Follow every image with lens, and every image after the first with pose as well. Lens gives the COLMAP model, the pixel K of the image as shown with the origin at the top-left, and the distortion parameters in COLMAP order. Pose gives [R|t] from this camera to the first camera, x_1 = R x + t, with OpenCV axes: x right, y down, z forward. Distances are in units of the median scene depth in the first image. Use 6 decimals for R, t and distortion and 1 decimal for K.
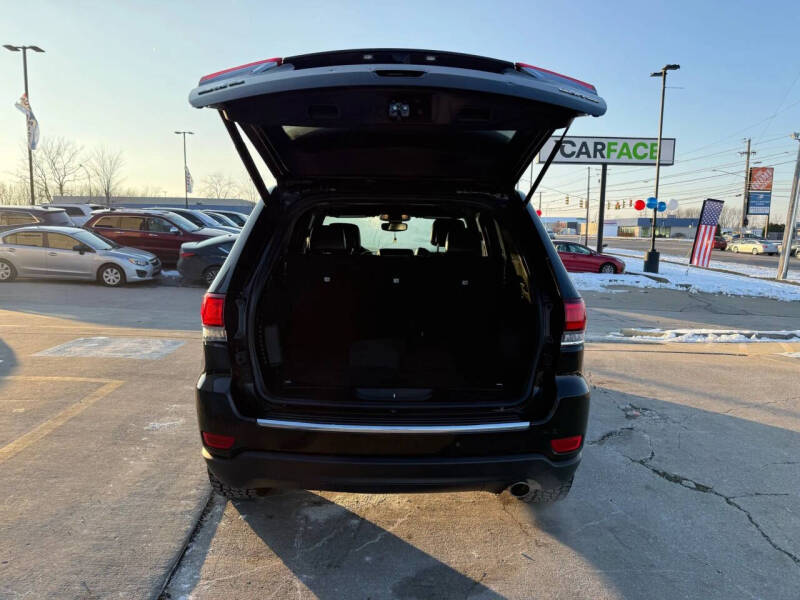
lens RADIAL K [[562.2, 0, 402.6], [0, 562.2, 301.8], [0, 0, 1]] dist [0.000387, -0.002736]
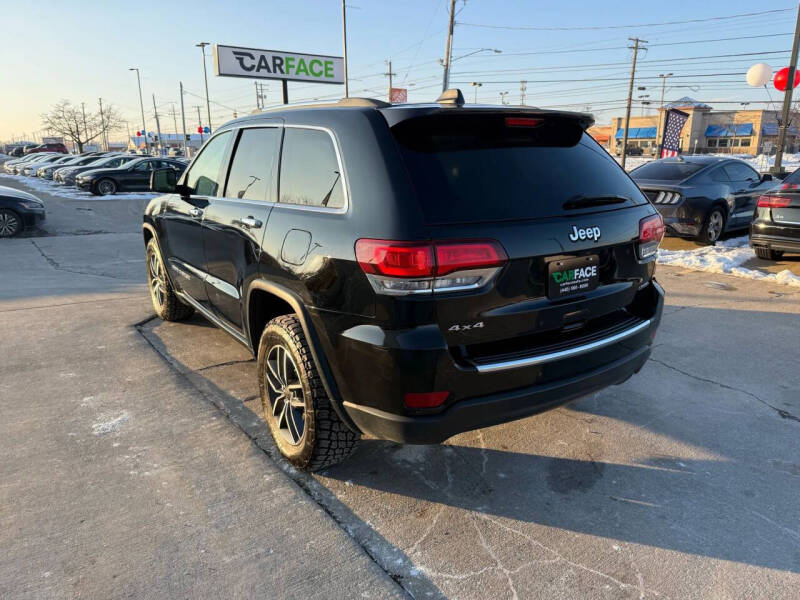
lens RADIAL K [[558.3, 0, 398.6], [0, 558.3, 308.6], [0, 0, 1]] dist [0.004360, -0.019659]
pose [[0.840378, -0.167501, 0.515468, -0.340673], [0.087349, 0.980472, 0.176197, -0.026756], [-0.534915, -0.103046, 0.838598, 0.118883]]
